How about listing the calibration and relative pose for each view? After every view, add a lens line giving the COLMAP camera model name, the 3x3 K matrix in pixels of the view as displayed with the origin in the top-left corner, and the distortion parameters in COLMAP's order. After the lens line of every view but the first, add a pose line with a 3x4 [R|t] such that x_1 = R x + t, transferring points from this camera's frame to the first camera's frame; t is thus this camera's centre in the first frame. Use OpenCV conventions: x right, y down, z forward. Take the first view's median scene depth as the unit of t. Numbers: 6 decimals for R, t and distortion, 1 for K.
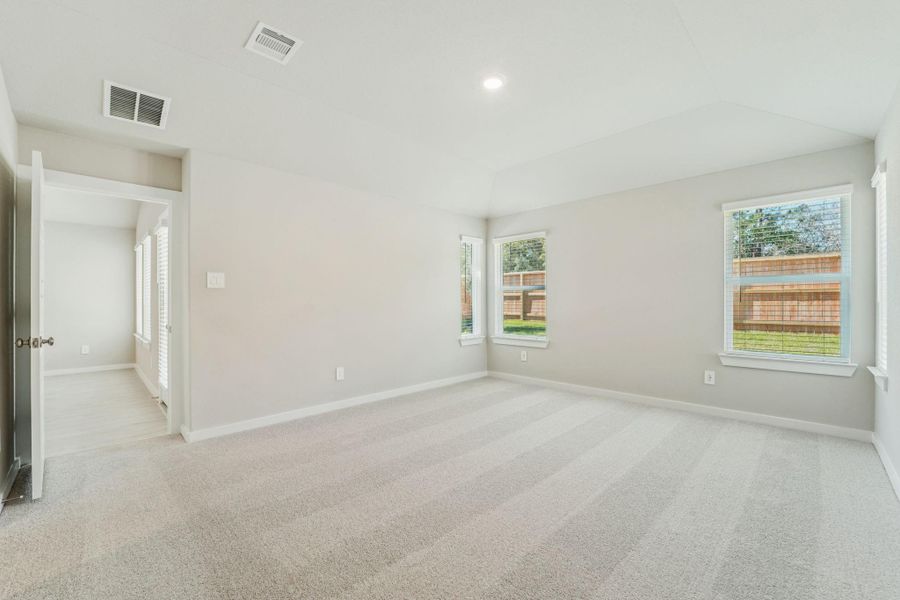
lens RADIAL K [[370.0, 0, 468.2], [0, 370.0, 299.5], [0, 0, 1]] dist [-0.000245, 0.000002]
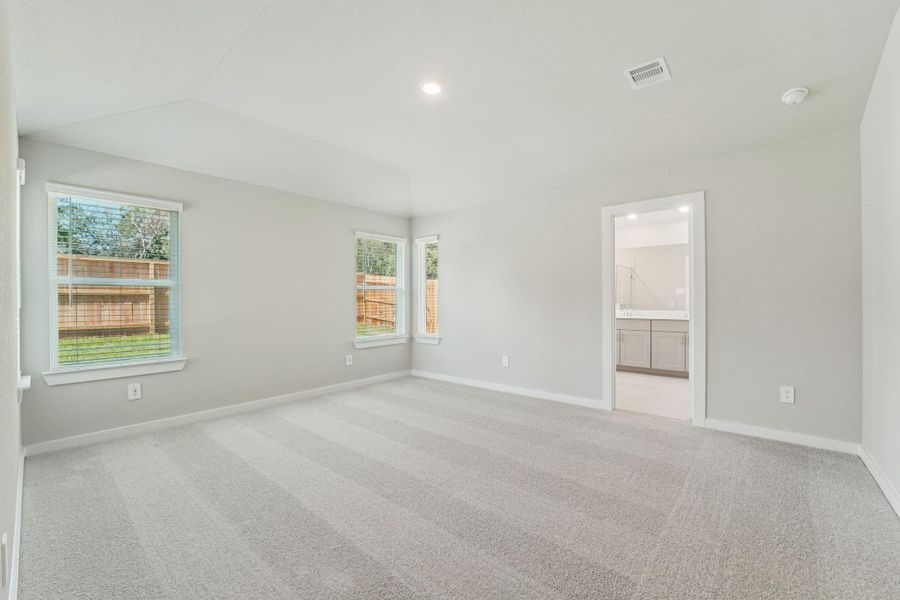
lens RADIAL K [[379.9, 0, 461.4], [0, 379.9, 301.9], [0, 0, 1]] dist [-0.018589, -0.000071]
pose [[-0.045271, -0.000512, 0.998975, -0.529484], [0.006961, 0.999975, 0.000828, 0.005546], [-0.998950, 0.006992, -0.045267, 0.504014]]
